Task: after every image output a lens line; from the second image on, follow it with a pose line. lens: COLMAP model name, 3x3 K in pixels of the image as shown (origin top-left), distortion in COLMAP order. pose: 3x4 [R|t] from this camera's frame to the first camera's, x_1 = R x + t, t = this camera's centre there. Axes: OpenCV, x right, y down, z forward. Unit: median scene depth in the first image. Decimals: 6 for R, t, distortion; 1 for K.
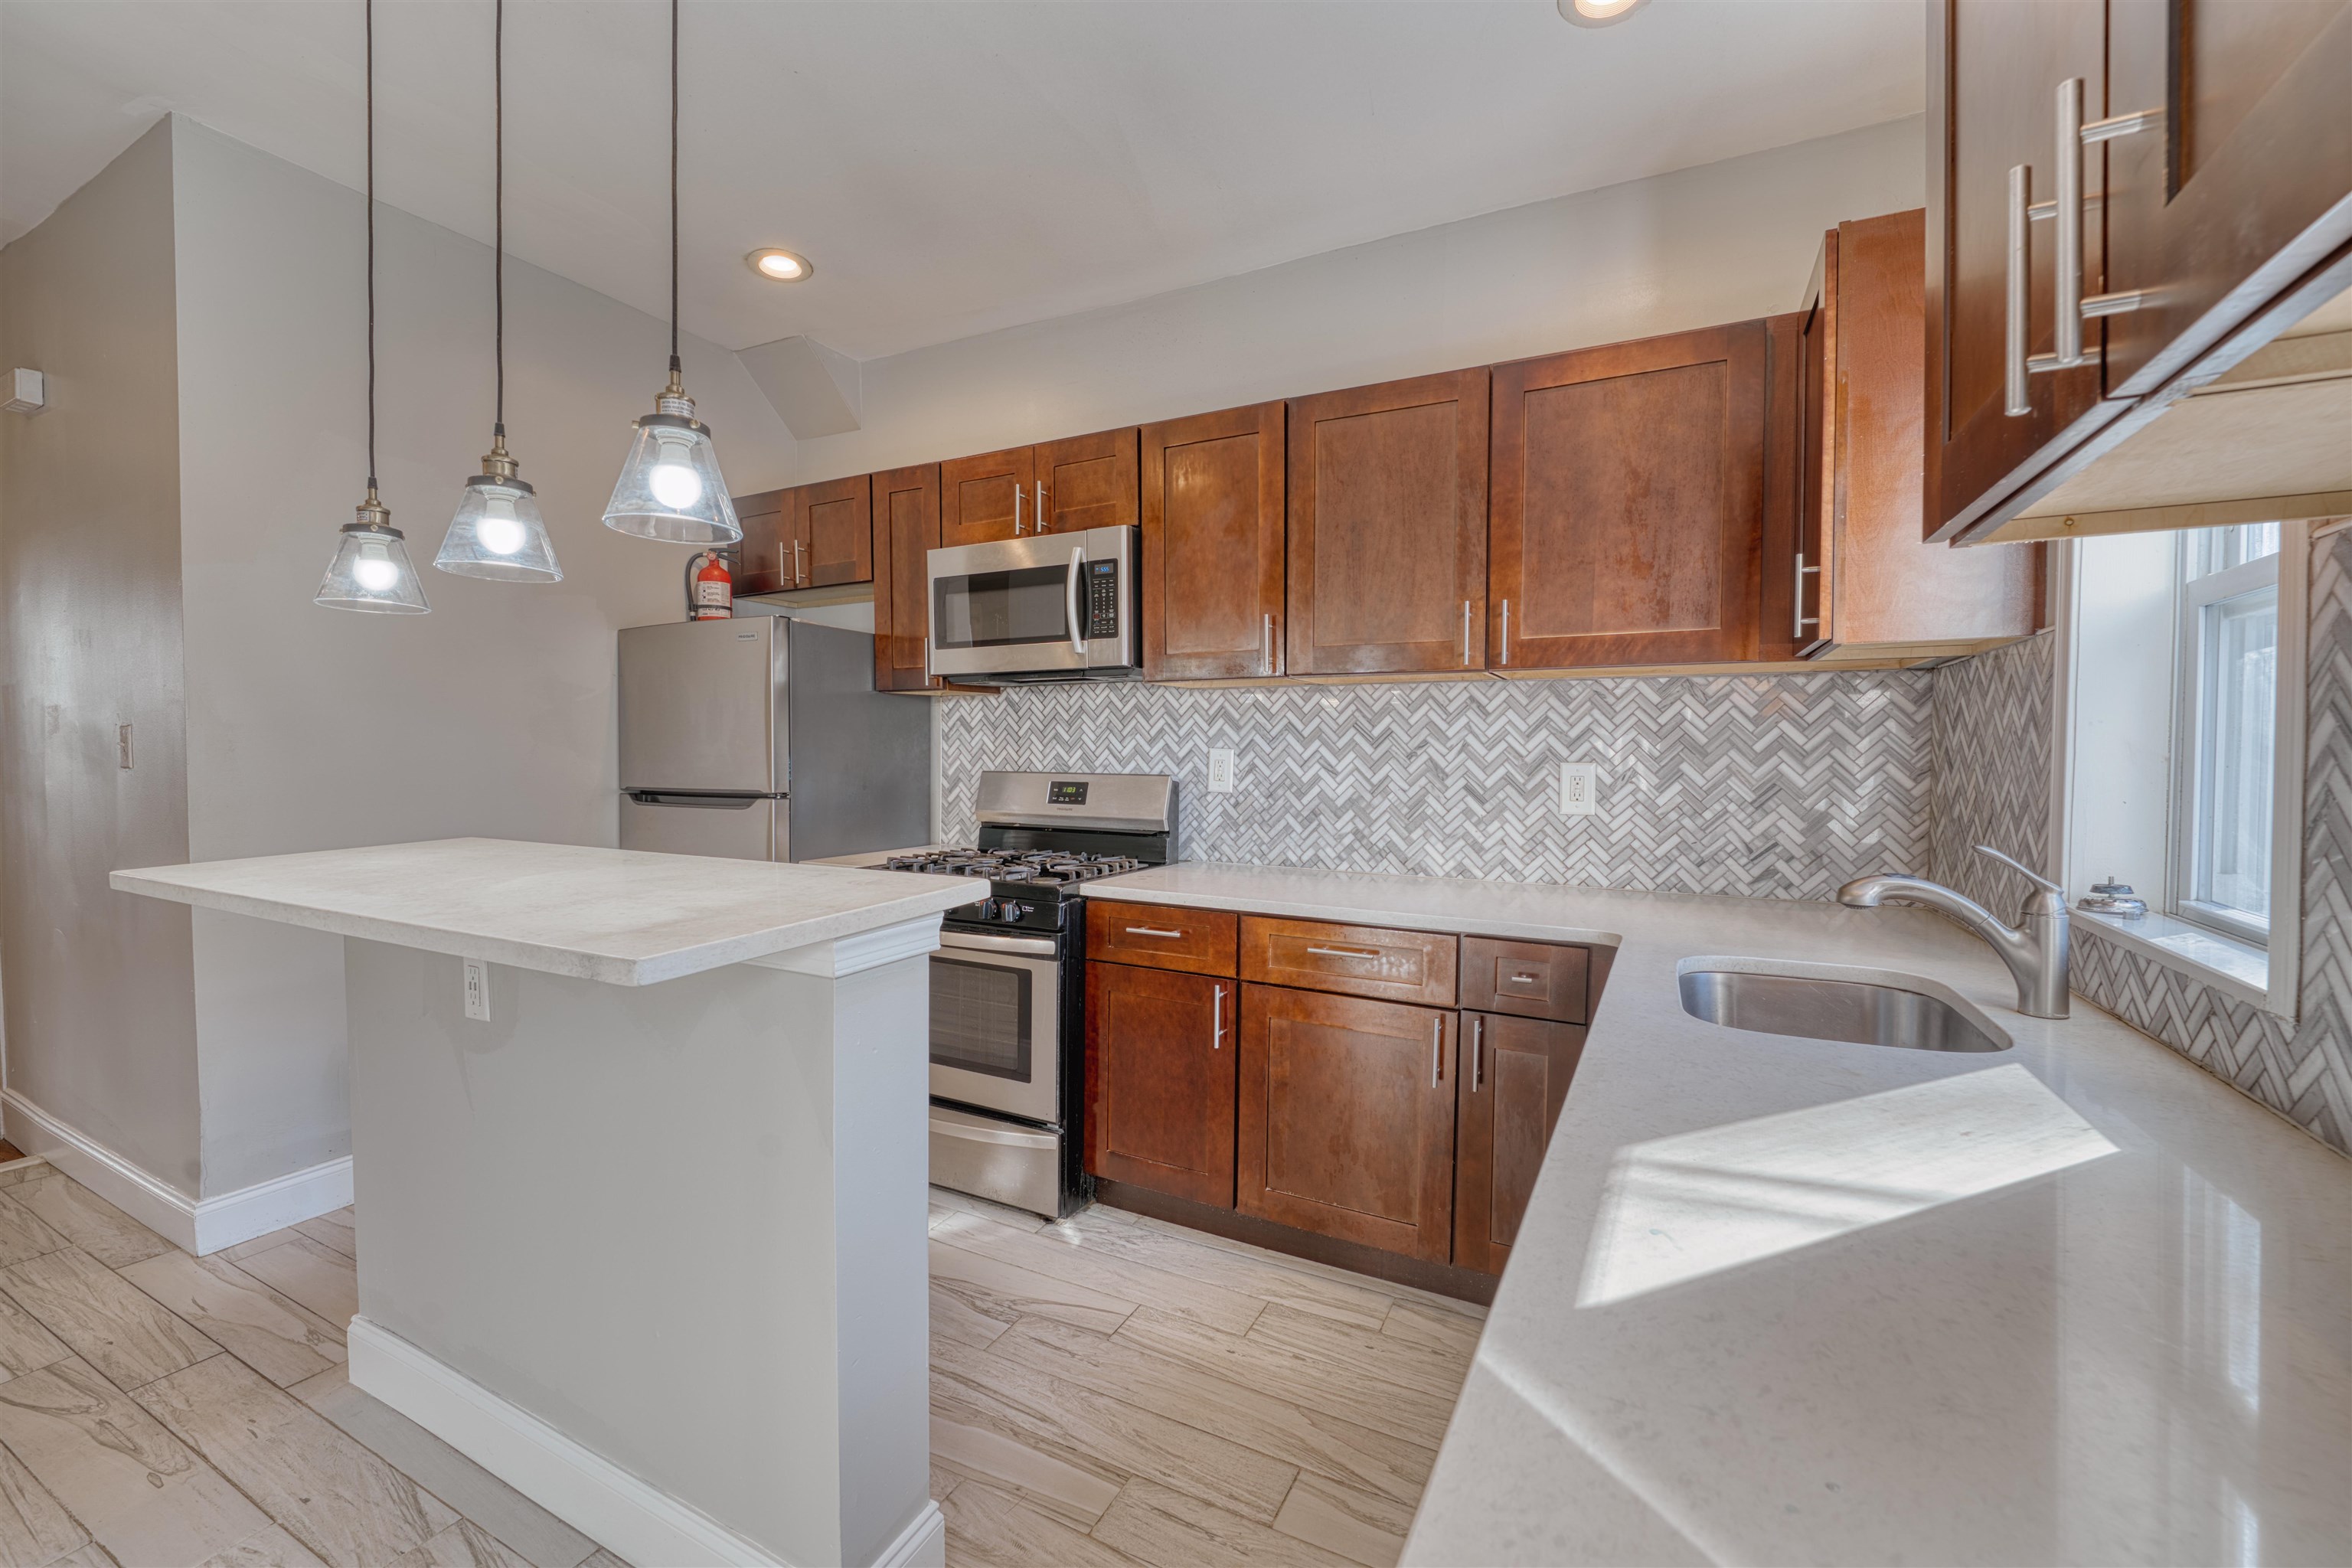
lens RADIAL K [[938.6, 0, 1207.0], [0, 938.6, 783.0], [0, 0, 1]] dist [-0.008469, -0.000635]
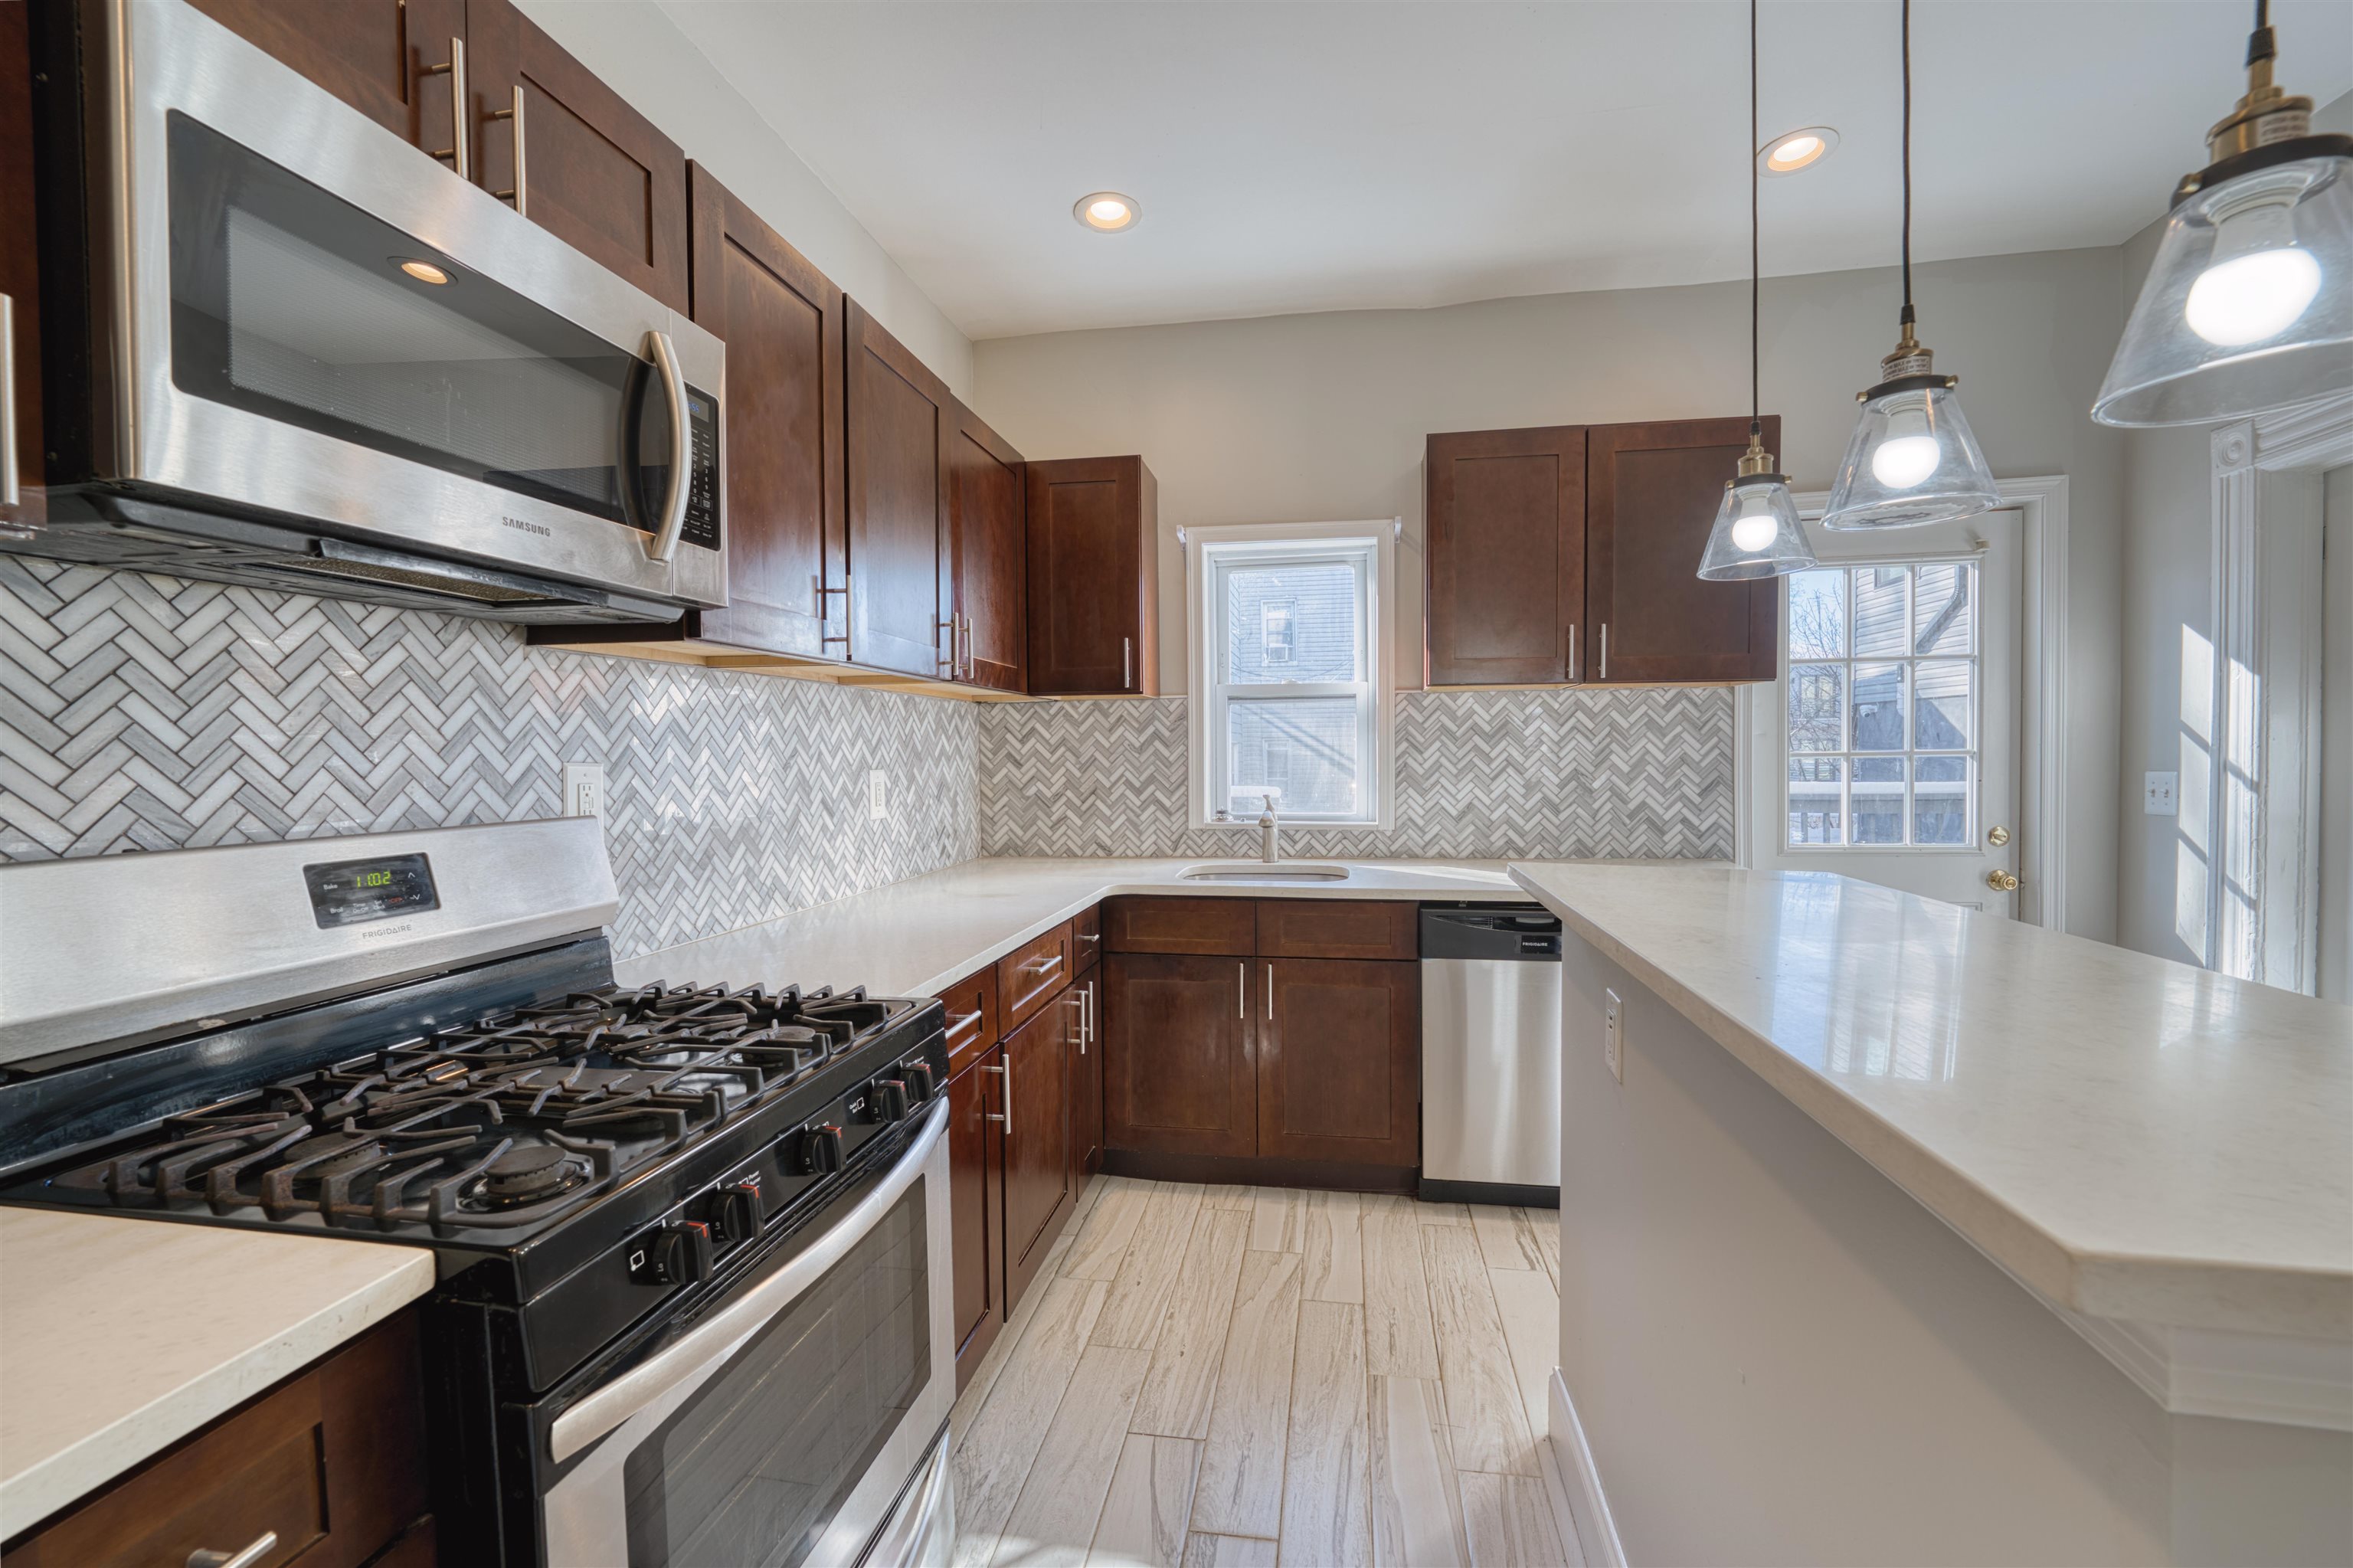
lens RADIAL K [[952.1, 0, 1183.2], [0, 952.1, 782.3], [0, 0, 1]] dist [-0.003160, -0.003573]
pose [[-0.272650, -0.033886, 0.961516, -0.724821], [0.041586, 0.998031, 0.046965, -0.043415], [-0.961214, 0.052790, -0.270704, 0.958565]]
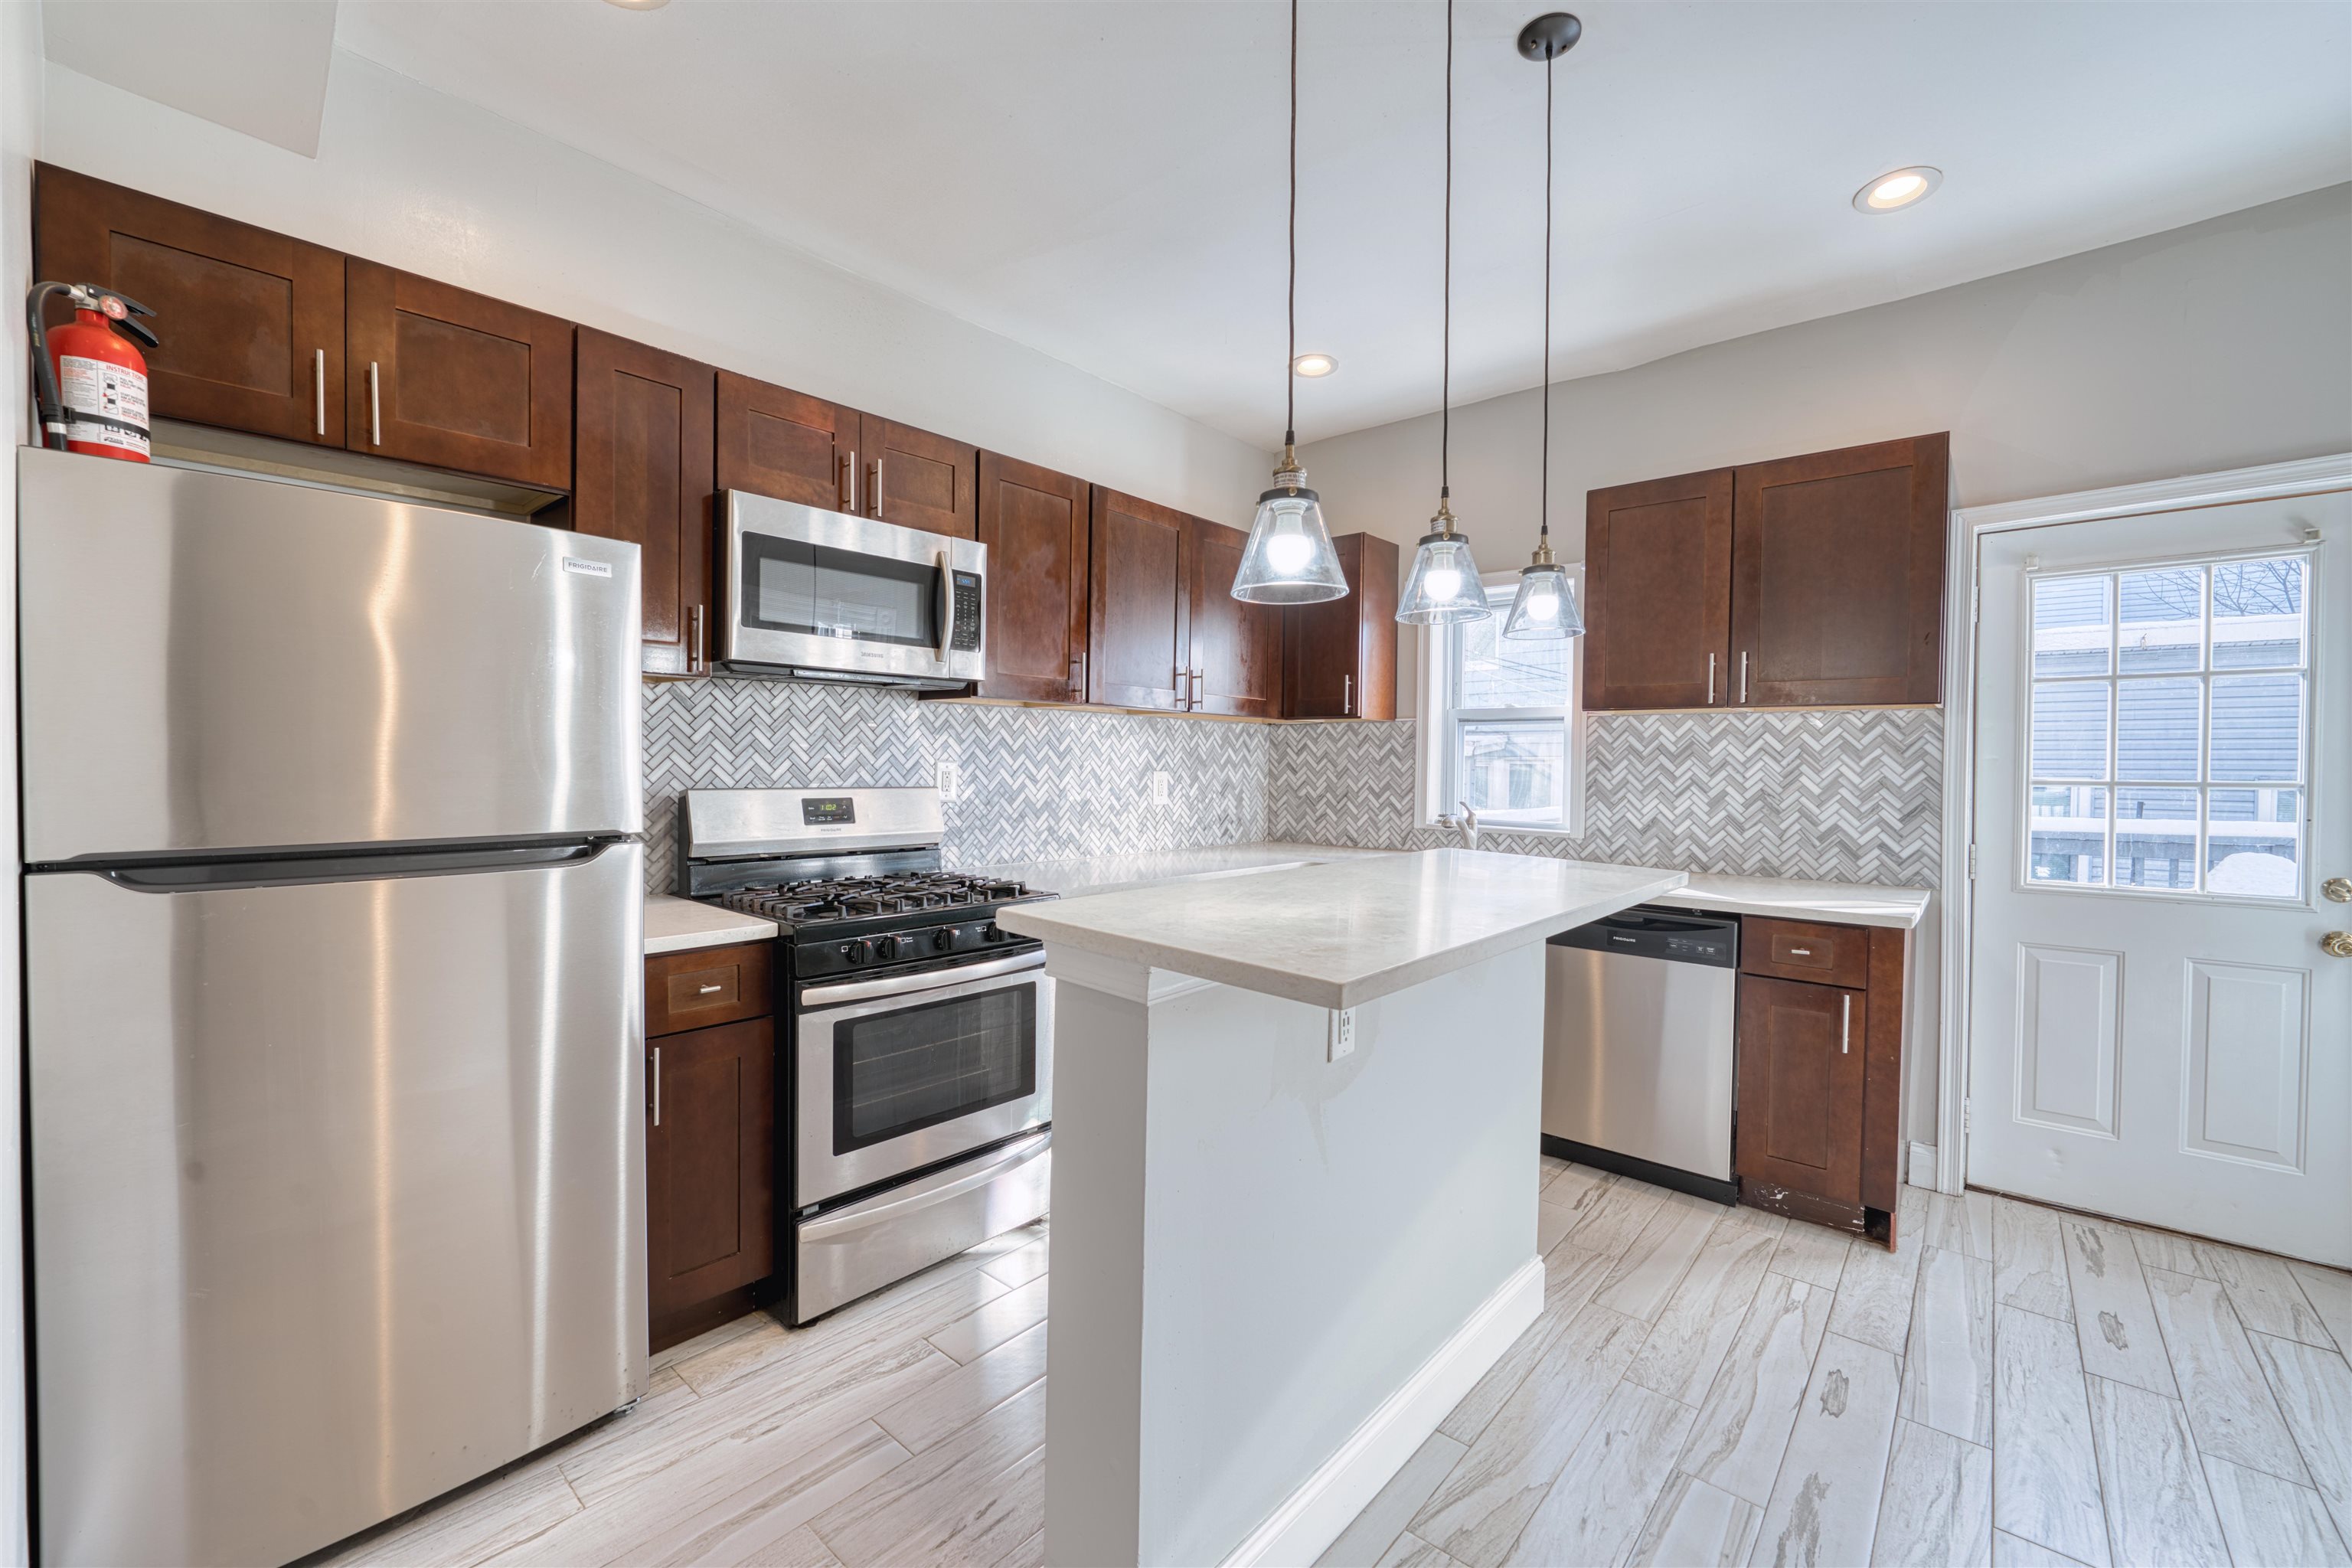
lens RADIAL K [[925.9, 0, 1182.3], [0, 925.9, 780.9], [0, 0, 1]] dist [0.003186, -0.000108]
pose [[0.267376, -0.020398, 0.963376, -1.069550], [0.021093, 0.999660, 0.015312, -0.028345], [-0.963361, 0.016227, 0.267716, 0.555105]]
